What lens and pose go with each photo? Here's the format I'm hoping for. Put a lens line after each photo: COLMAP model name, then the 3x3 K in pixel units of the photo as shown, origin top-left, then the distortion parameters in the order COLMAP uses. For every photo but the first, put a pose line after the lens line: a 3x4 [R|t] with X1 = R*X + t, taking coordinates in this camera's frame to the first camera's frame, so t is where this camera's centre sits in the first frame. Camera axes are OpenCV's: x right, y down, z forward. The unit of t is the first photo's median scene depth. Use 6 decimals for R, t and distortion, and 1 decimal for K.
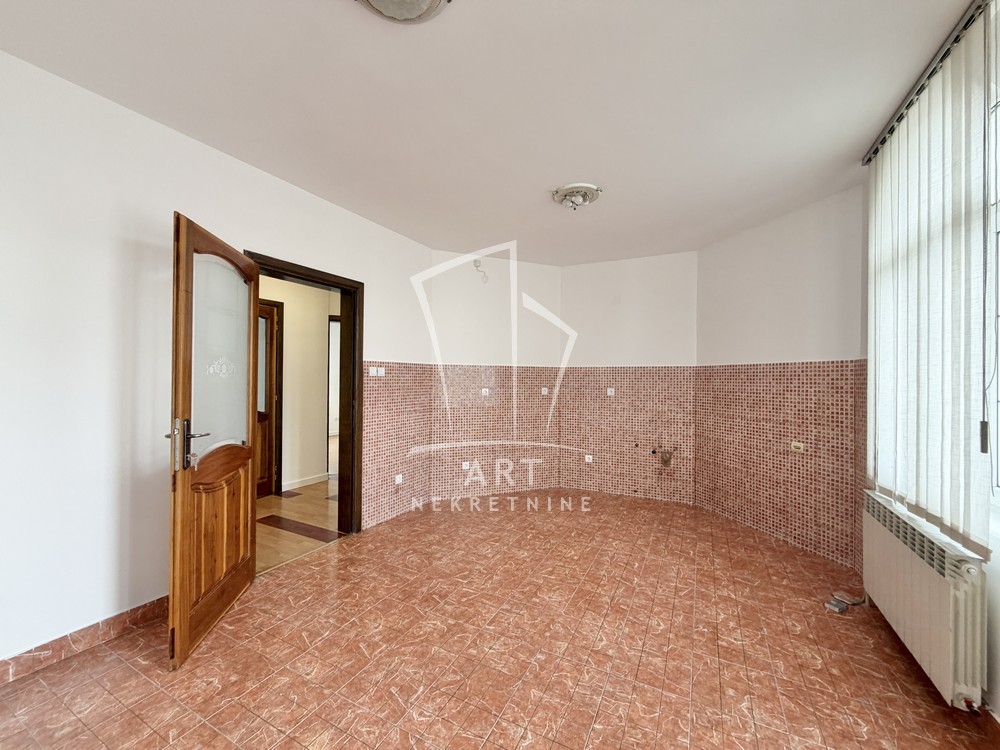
lens RADIAL K [[399.1, 0, 497.8], [0, 399.1, 374.8], [0, 0, 1]] dist [-0.000150, -0.000340]
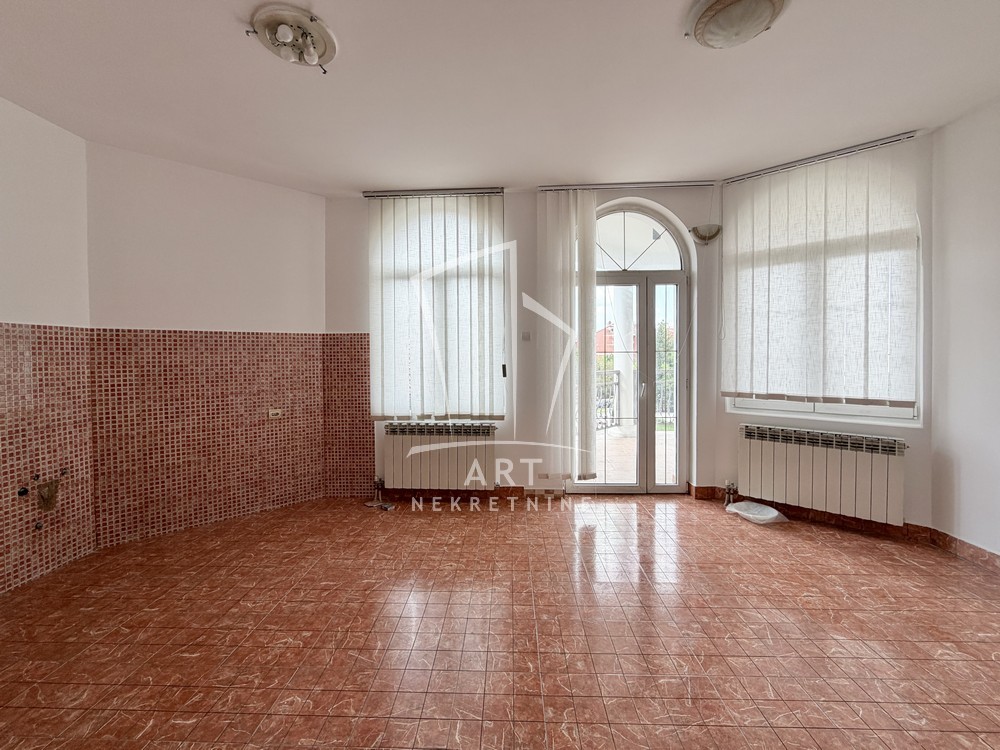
lens RADIAL K [[399.1, 0, 504.7], [0, 399.1, 358.5], [0, 0, 1]] dist [-0.000150, -0.000340]
pose [[-0.426860, -0.016498, 0.904167, -0.453246], [-0.003609, 0.999857, 0.016540, 0.016641], [-0.904311, 0.003797, -0.426858, 0.909321]]
